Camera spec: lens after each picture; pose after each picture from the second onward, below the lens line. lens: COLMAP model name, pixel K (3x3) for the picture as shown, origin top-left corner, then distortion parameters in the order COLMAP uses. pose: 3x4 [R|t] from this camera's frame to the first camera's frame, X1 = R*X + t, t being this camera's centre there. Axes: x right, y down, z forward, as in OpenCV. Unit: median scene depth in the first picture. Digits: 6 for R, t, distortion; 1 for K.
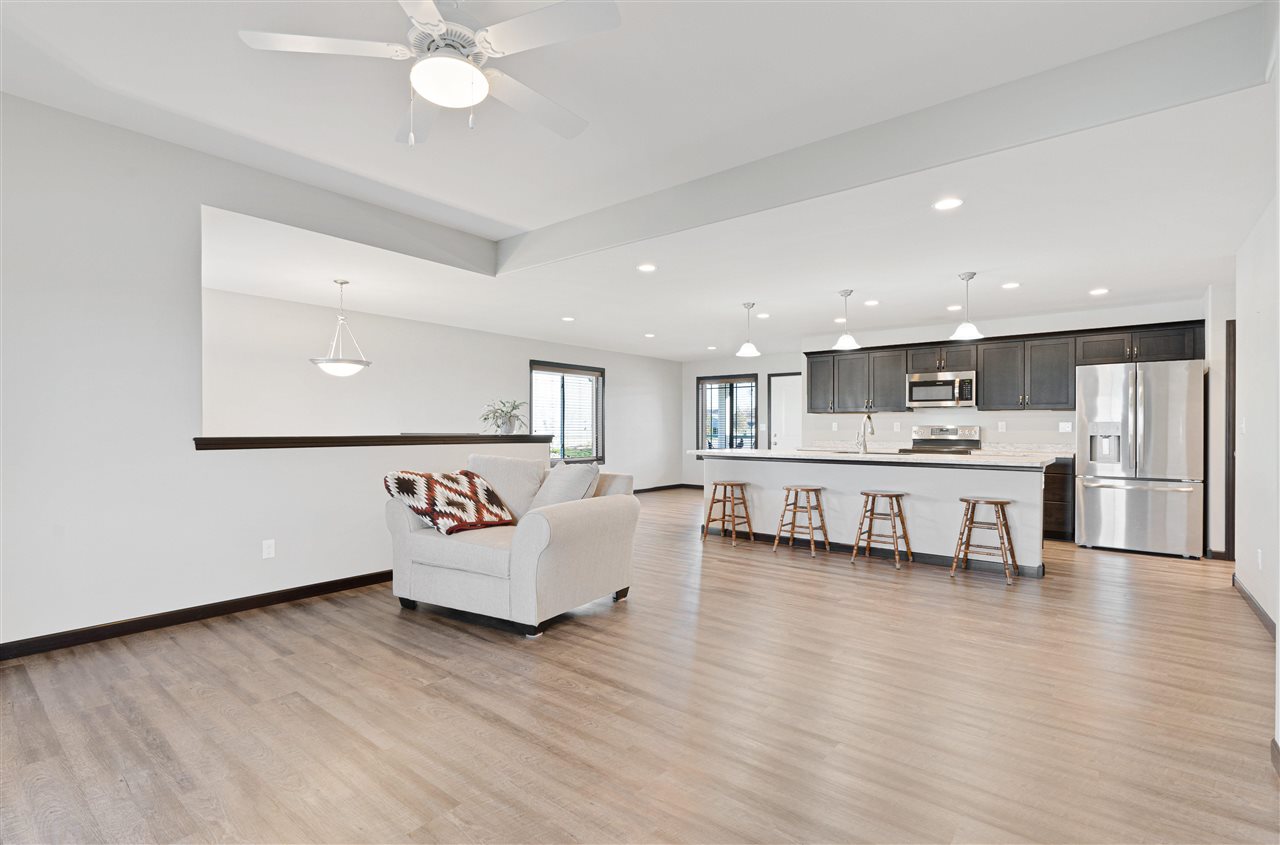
lens RADIAL K [[598.1, 0, 636.3], [0, 598.1, 427.1], [0, 0, 1]] dist [-0.002405, 0.002094]
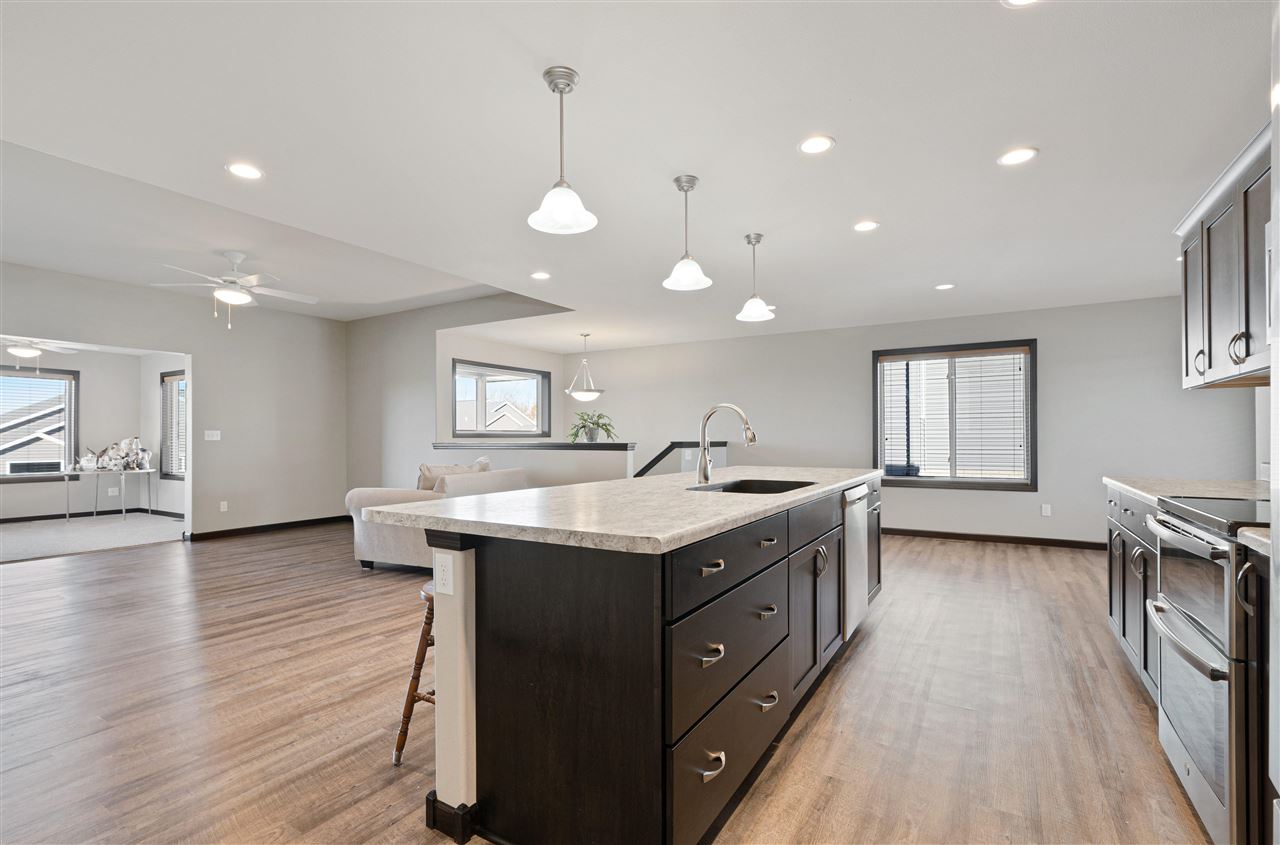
lens RADIAL K [[598.1, 0, 631.7], [0, 598.1, 432.2], [0, 0, 1]] dist [-0.002405, 0.002094]
pose [[0.140313, -0.012538, -0.990028, 1.229209], [0.006018, 0.999912, -0.011810, 0.008248], [0.990089, -0.004301, 0.140376, 1.271884]]
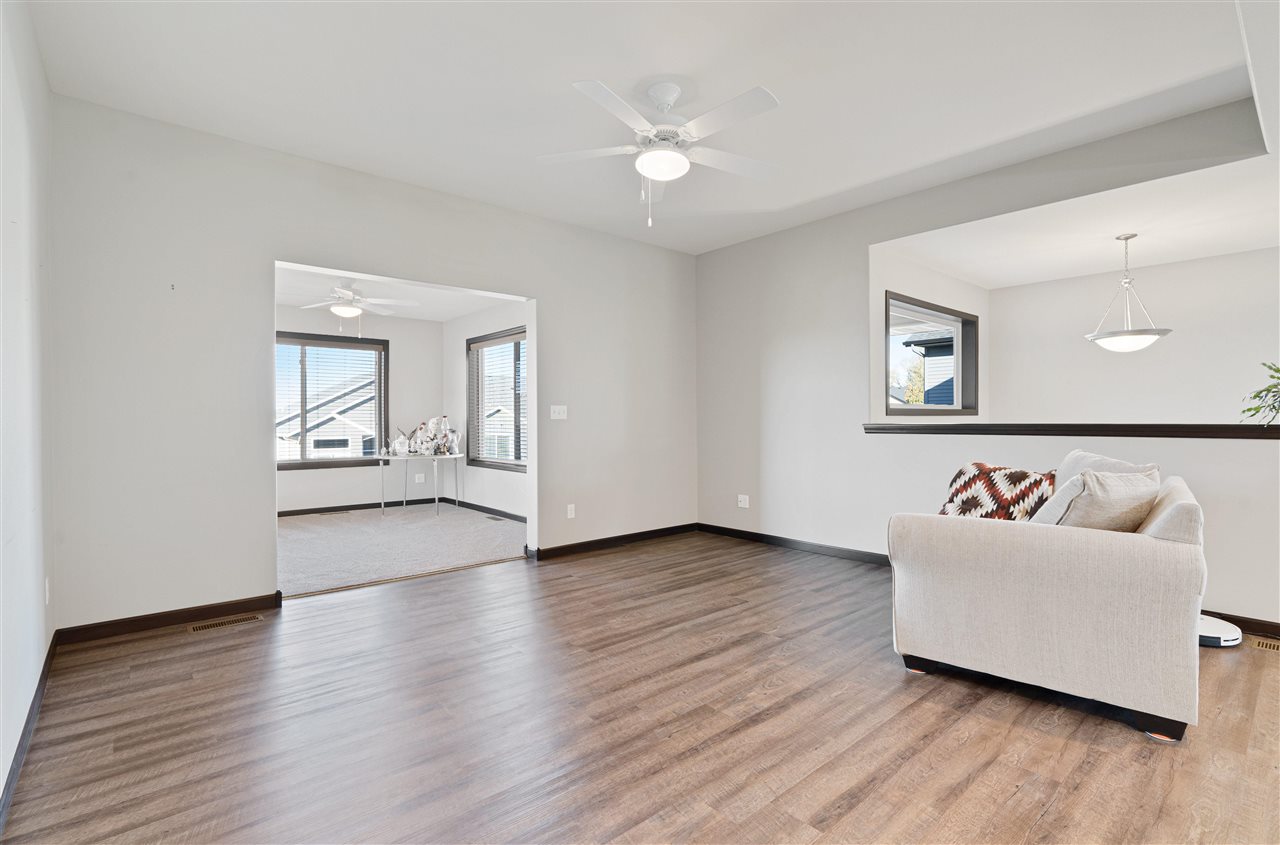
lens RADIAL K [[598.1, 0, 638.2], [0, 598.1, 421.5], [0, 0, 1]] dist [-0.002405, 0.002094]
pose [[-0.160249, 0.004118, -0.987068, 0.865718], [0.006597, 0.999973, 0.003101, 0.006607], [0.987055, -0.006015, -0.160272, 0.954443]]
